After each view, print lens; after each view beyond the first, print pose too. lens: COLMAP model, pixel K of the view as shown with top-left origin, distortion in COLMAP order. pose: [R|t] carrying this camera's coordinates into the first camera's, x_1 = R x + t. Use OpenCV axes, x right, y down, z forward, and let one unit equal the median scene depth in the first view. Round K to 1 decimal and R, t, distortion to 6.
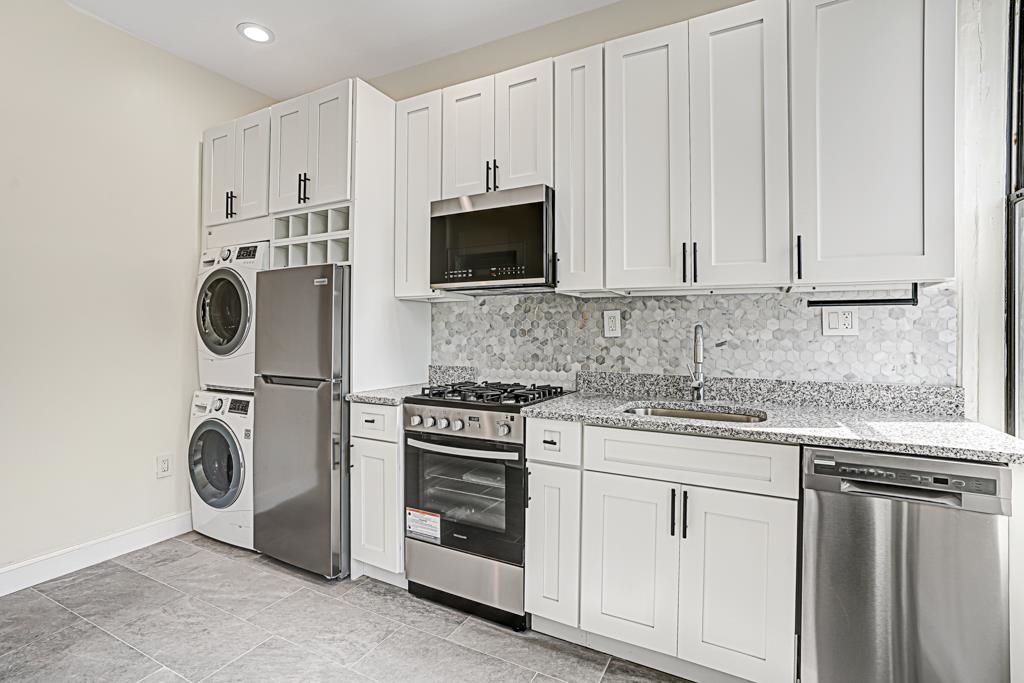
lens RADIAL K [[469.1, 0, 489.8], [0, 469.1, 328.9], [0, 0, 1]] dist [-0.039404, 0.000227]
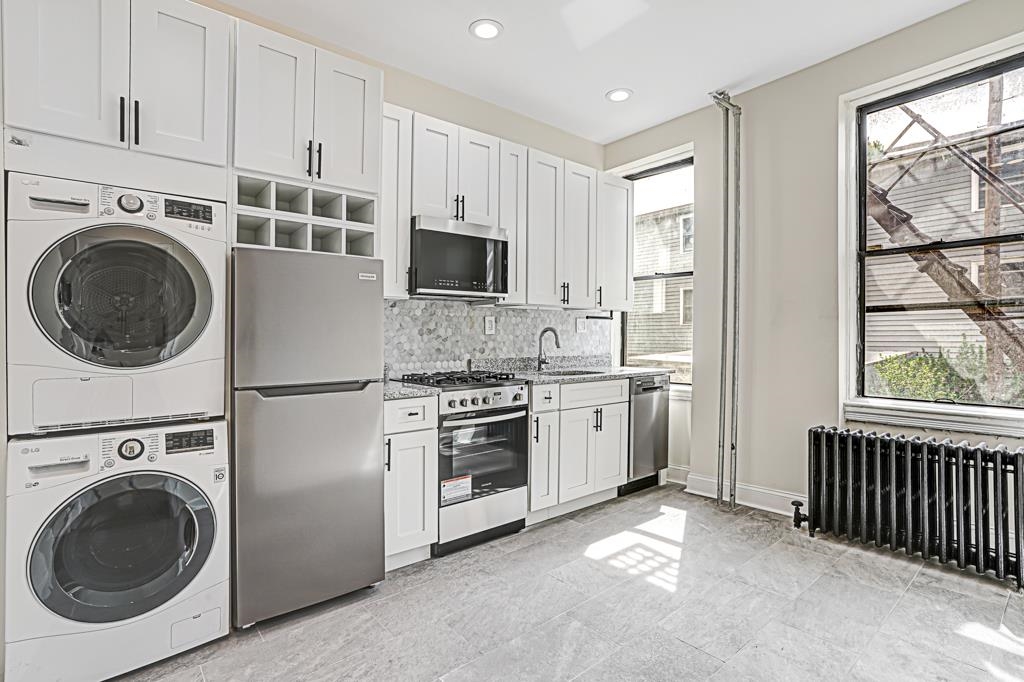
lens RADIAL K [[488.7, 0, 512.0], [0, 488.7, 341.0], [0, 0, 1]] dist [-0.053809, 0.029437]
pose [[0.391444, -0.015832, 0.920066, -1.203974], [-0.003843, 0.999815, 0.018839, 0.009220], [-0.920194, -0.010910, 0.391311, 0.363430]]
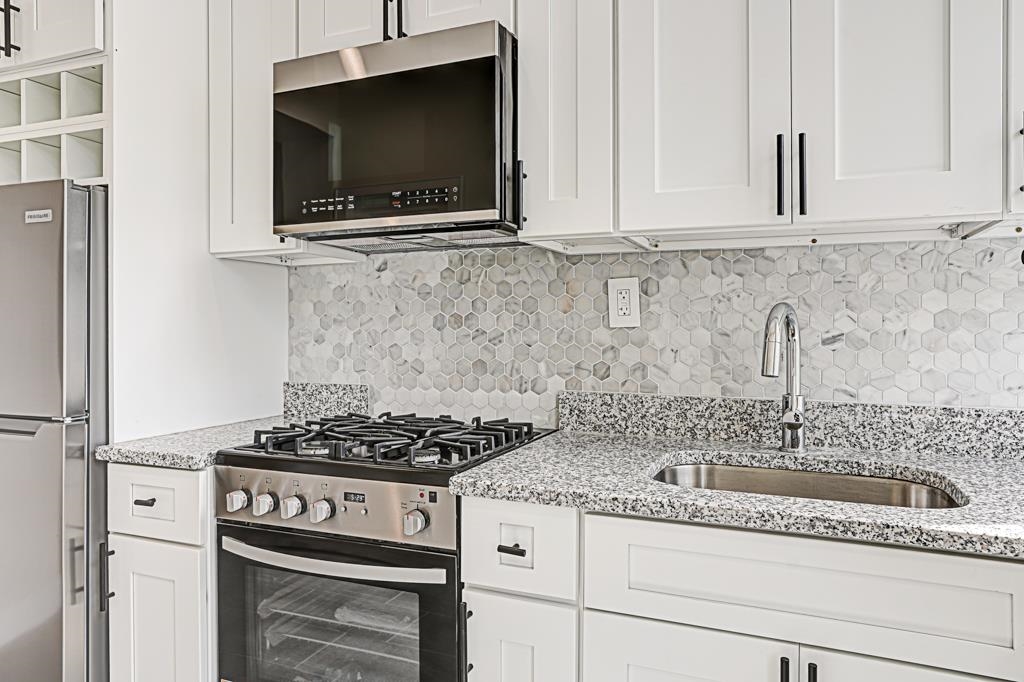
lens RADIAL K [[690.8, 0, 479.9], [0, 690.8, 323.7], [0, 0, 1]] dist [0.001676, 0.000325]
pose [[0.995259, -0.004966, 0.097135, 0.023880], [0.004495, 0.999977, 0.005070, 0.008714], [-0.097158, -0.004609, 0.995258, 0.250862]]
